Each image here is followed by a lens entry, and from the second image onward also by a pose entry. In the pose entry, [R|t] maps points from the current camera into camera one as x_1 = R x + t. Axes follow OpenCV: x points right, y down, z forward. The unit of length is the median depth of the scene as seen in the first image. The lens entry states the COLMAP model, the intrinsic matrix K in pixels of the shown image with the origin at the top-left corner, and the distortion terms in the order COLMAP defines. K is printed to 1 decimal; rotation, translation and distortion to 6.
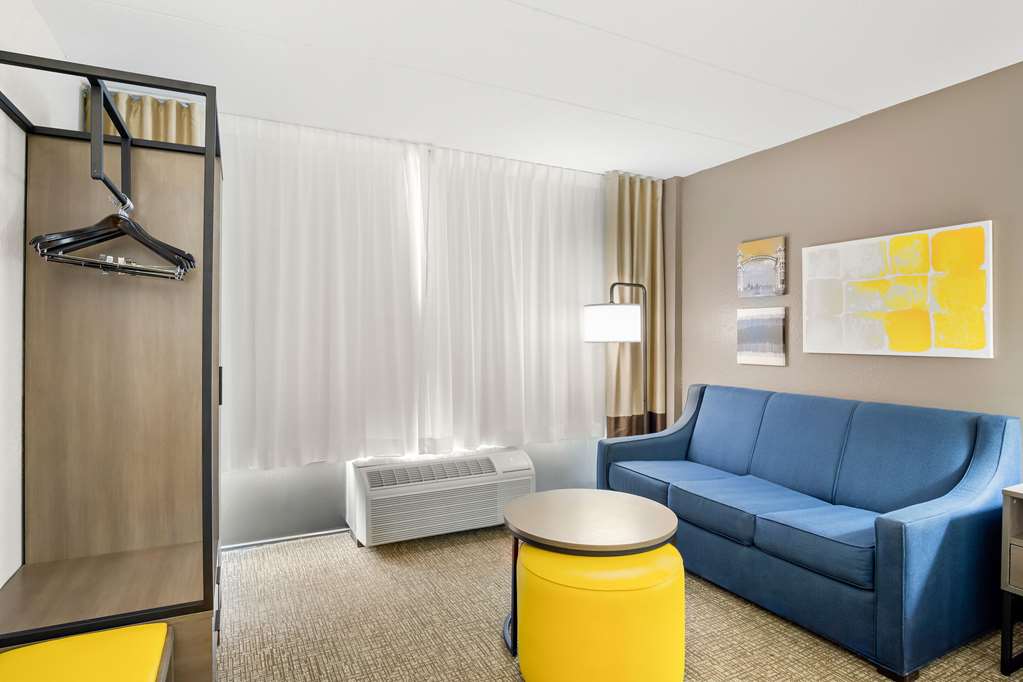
lens RADIAL K [[547.4, 0, 511.5], [0, 547.4, 341.0], [0, 0, 1]] dist [-0.004252, -0.000542]
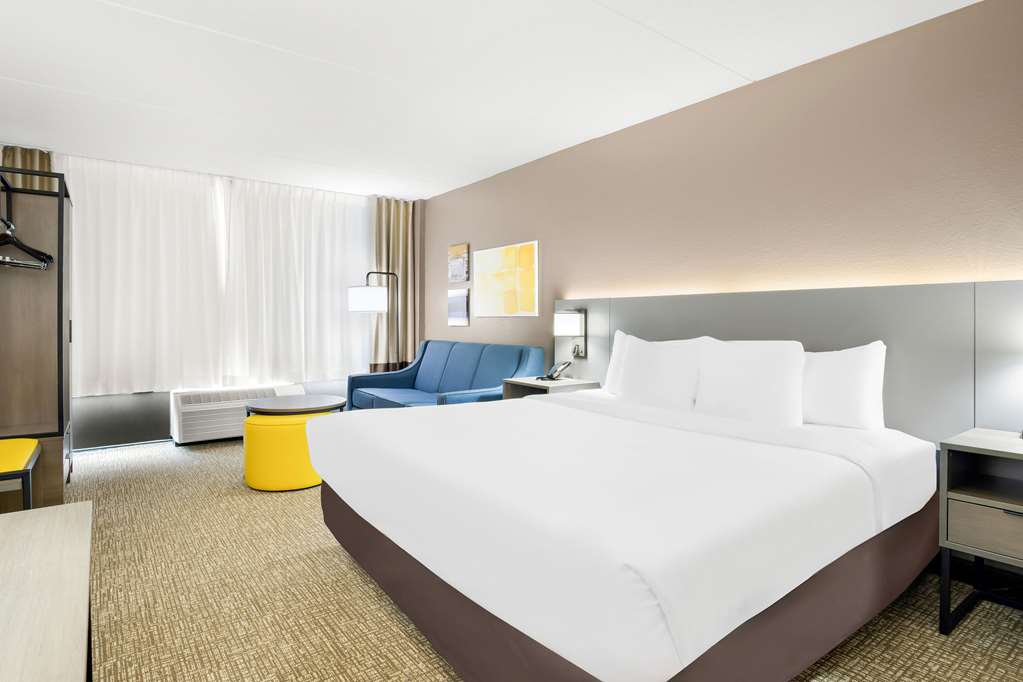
lens RADIAL K [[553.1, 0, 499.0], [0, 553.1, 327.0], [0, 0, 1]] dist [0.002266, 0.000738]
pose [[0.988900, -0.004713, 0.148506, 0.351016], [0.004578, 0.999989, 0.001252, 0.047580], [-0.148511, -0.000558, 0.988911, -0.597828]]
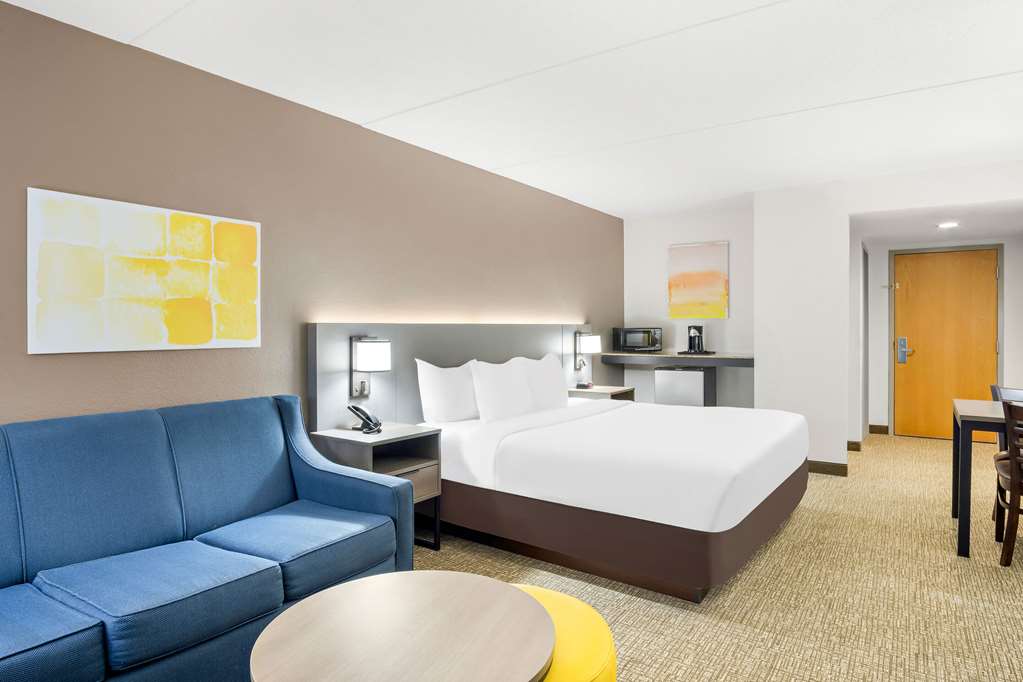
lens RADIAL K [[592.3, 0, 511.5], [0, 592.3, 341.0], [0, 0, 1]] dist [-0.001692, 0.000651]
pose [[-0.465543, -0.025641, 0.884653, -0.321017], [0.004743, 0.999494, 0.031466, -0.011860], [-0.885012, 0.018844, -0.465186, 0.810880]]
